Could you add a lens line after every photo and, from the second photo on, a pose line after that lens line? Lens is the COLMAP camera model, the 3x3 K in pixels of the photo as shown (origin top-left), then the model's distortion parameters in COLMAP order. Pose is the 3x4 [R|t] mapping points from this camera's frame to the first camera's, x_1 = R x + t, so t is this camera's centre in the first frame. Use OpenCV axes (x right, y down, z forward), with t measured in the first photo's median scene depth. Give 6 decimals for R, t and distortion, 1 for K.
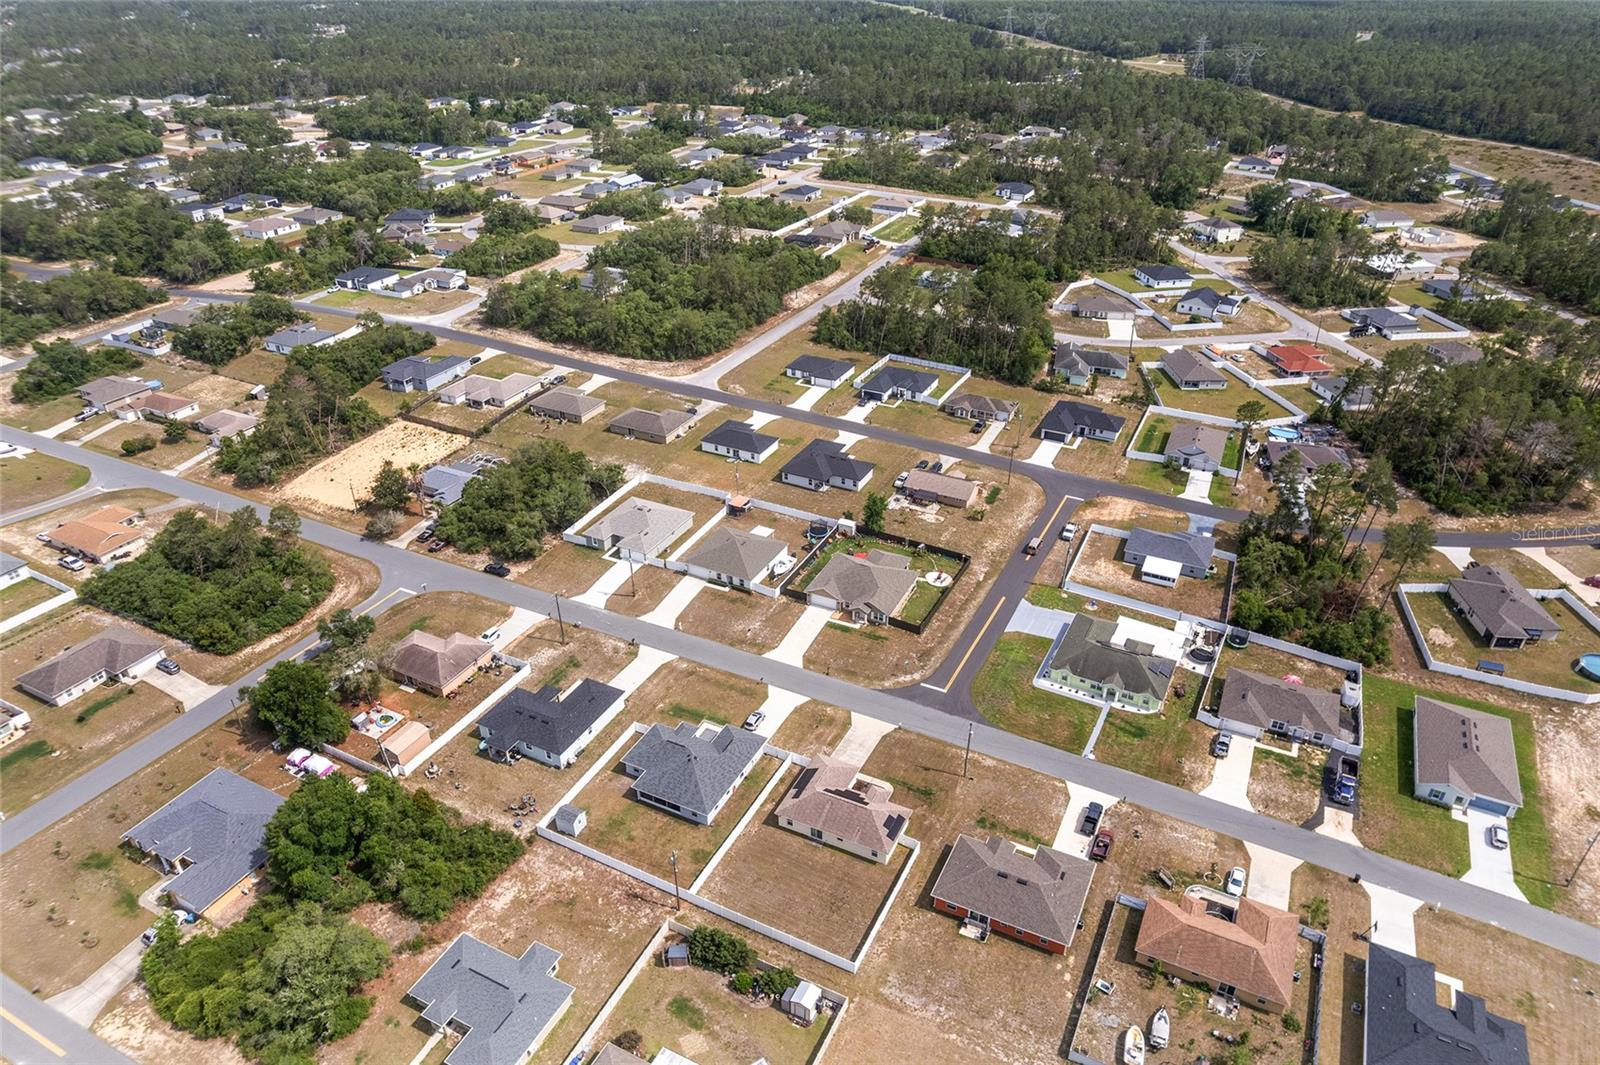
lens RADIAL K [[1023.7, 0, 805.7], [0, 1023.7, 549.9], [0, 0, 1]] dist [-0.084840, 0.076379]
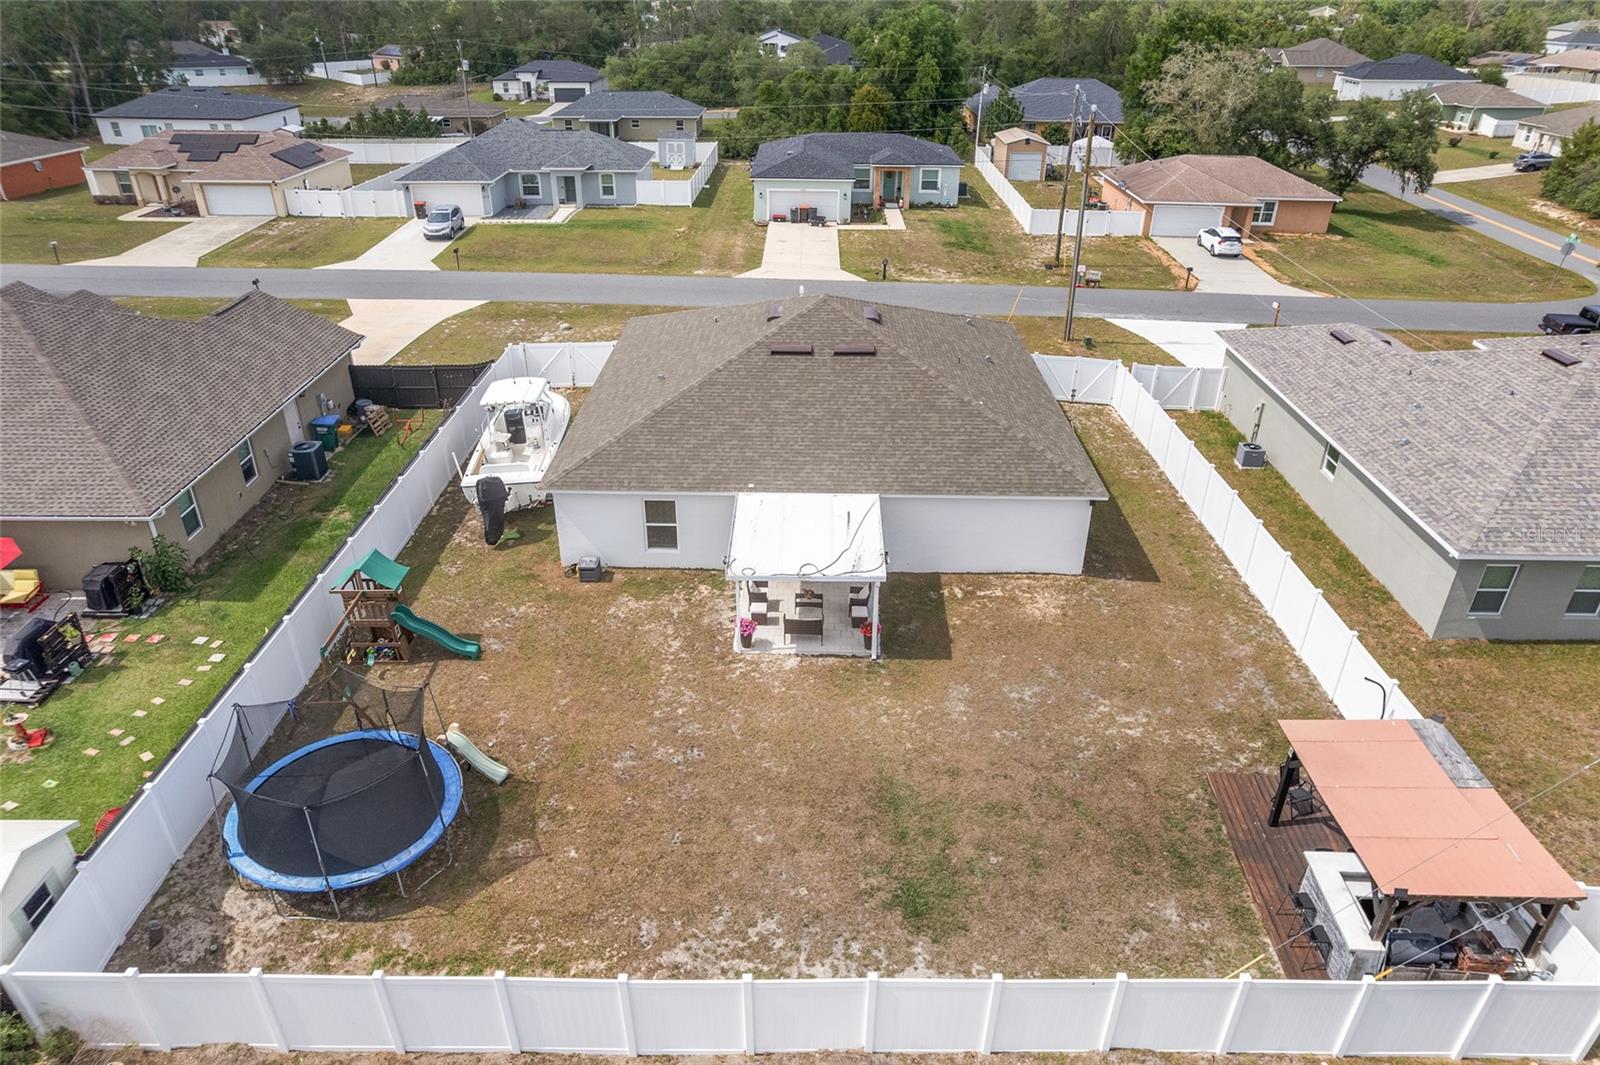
lens RADIAL K [[1023.7, 0, 805.7], [0, 1023.7, 549.9], [0, 0, 1]] dist [-0.084840, 0.076379]
pose [[-0.897686, 0.208650, -0.388105, 0.004827], [-0.237331, 0.513161, 0.824827, -0.102466], [0.371261, 0.832545, -0.411139, 0.911441]]
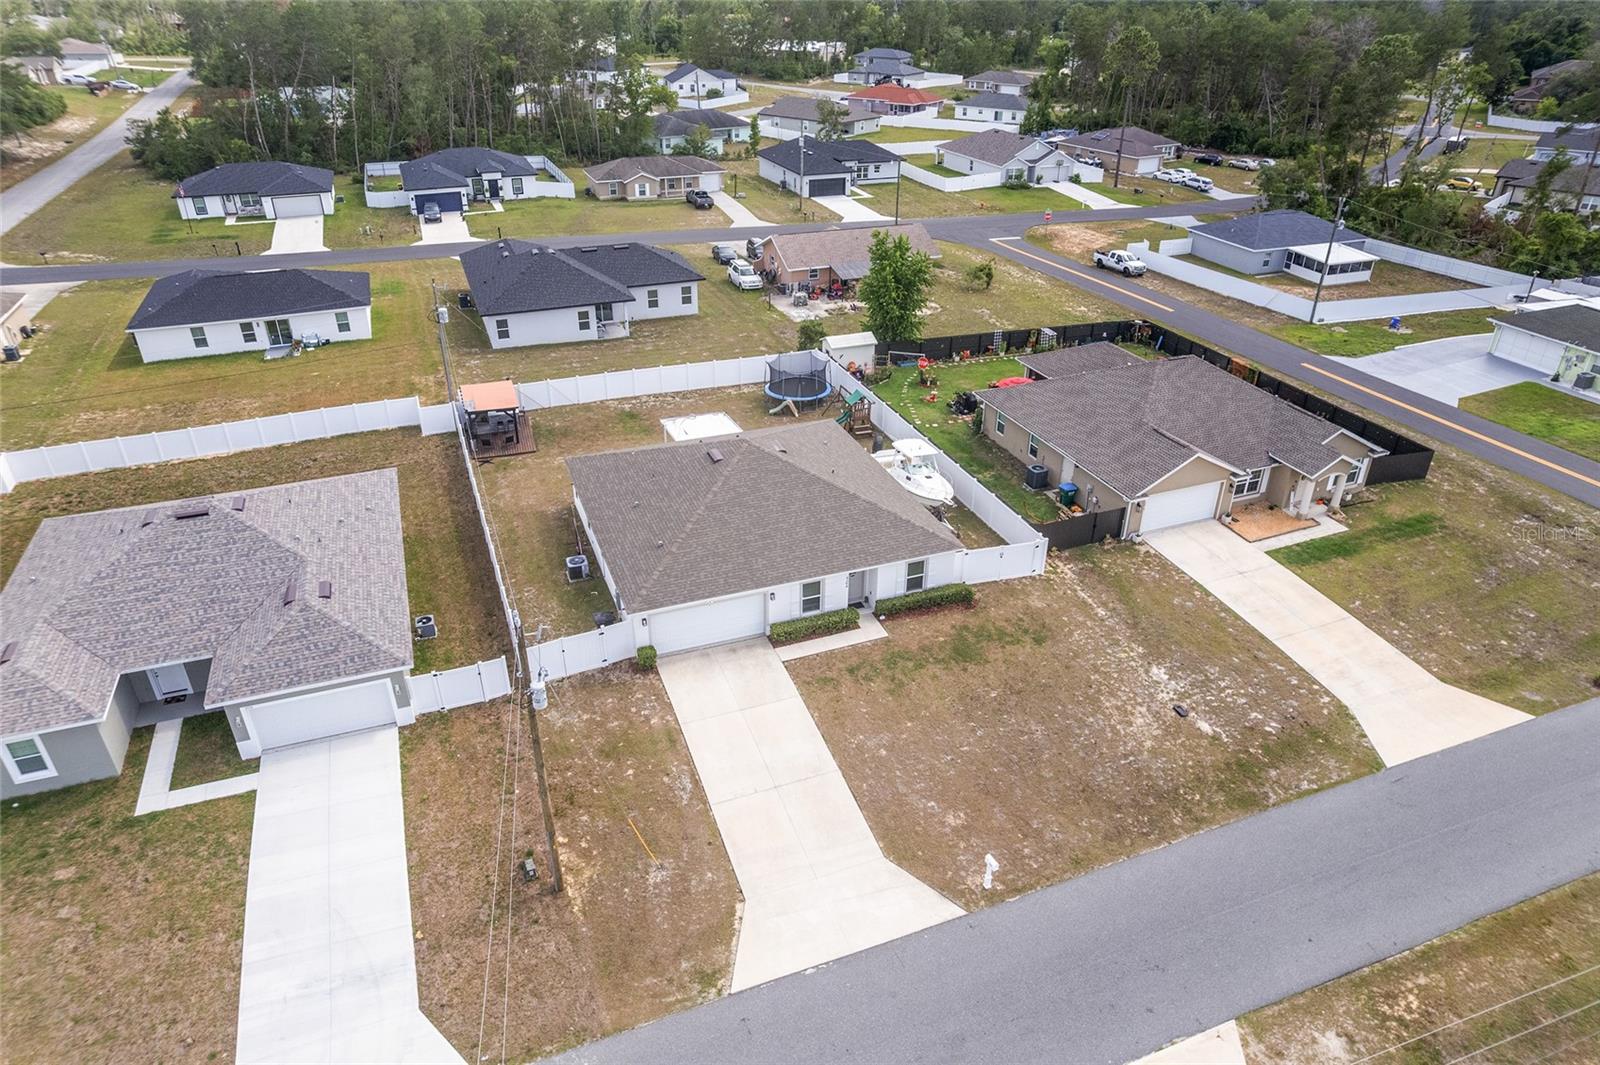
lens RADIAL K [[1023.7, 0, 805.7], [0, 1023.7, 549.9], [0, 0, 1]] dist [-0.084840, 0.076379]
pose [[0.671507, -0.368517, 0.642863, -0.184758], [0.378775, 0.916363, 0.129646, -0.011019], [-0.636873, 0.156442, 0.754930, 0.674760]]
